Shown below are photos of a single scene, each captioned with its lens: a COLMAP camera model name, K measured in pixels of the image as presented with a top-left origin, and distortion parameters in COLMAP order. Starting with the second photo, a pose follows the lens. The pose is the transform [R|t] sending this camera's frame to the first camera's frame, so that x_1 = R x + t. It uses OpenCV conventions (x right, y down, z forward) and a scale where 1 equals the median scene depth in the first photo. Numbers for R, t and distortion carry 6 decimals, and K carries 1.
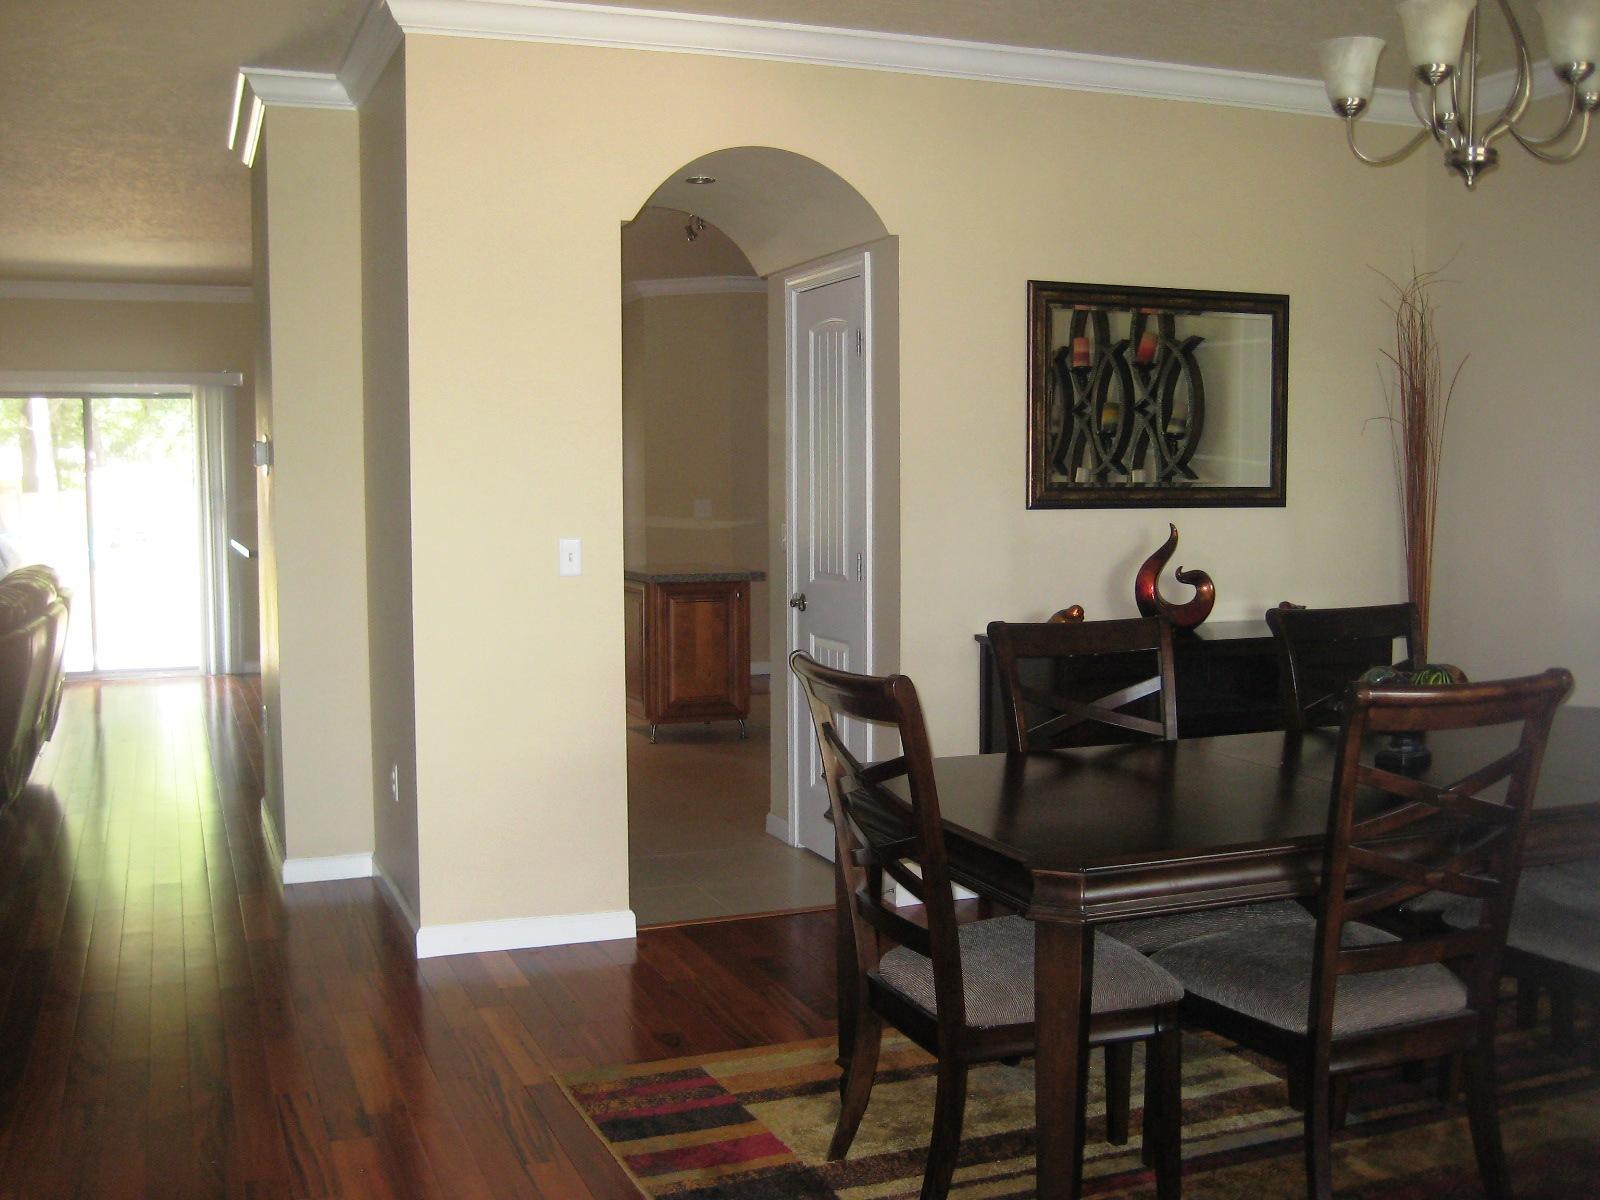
lens RADIAL K [[1672.9, 0, 804.7], [0, 1672.9, 612.1], [0, 0, 1]] dist [-0.091846, 0.000000]
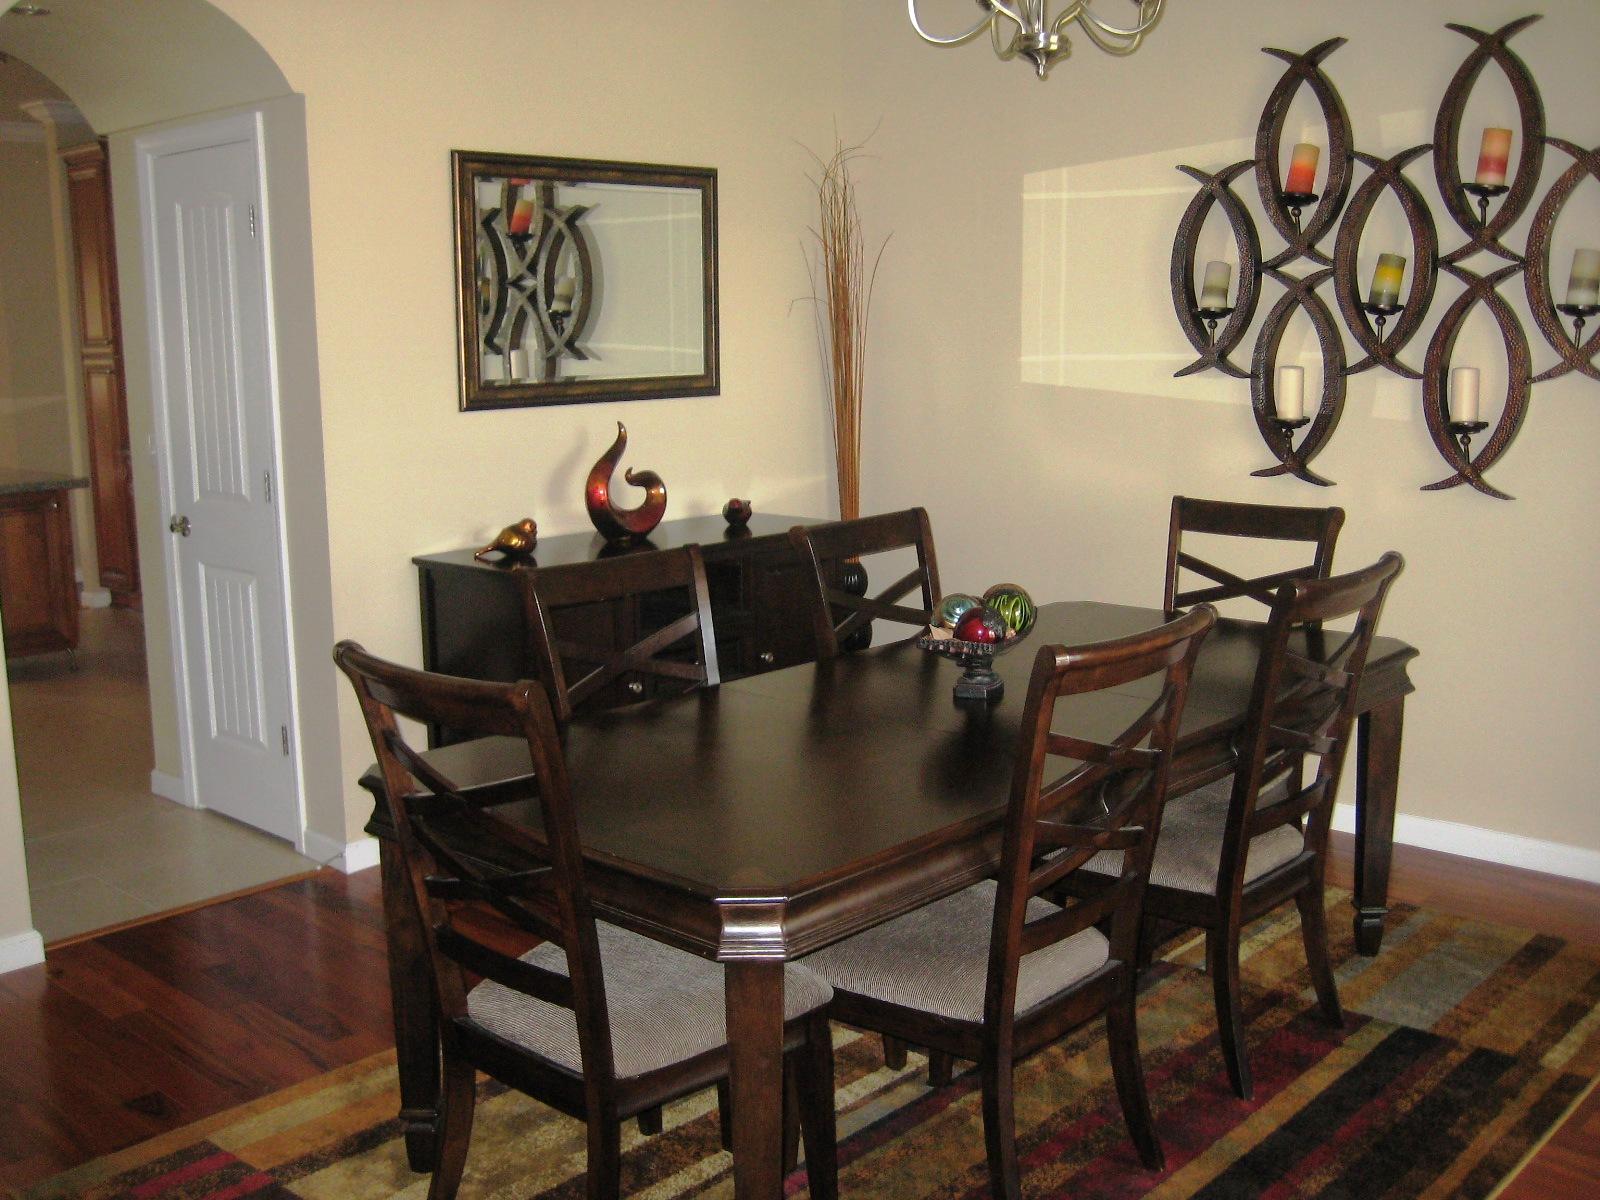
lens RADIAL K [[1672.9, 0, 796.6], [0, 1672.9, 589.7], [0, 0, 1]] dist [-0.091846, 0.000000]
pose [[0.904073, -0.079496, 0.419921, -0.084485], [0.046835, 0.995059, 0.087542, -0.036788], [-0.424805, -0.059477, 0.903329, 0.121557]]
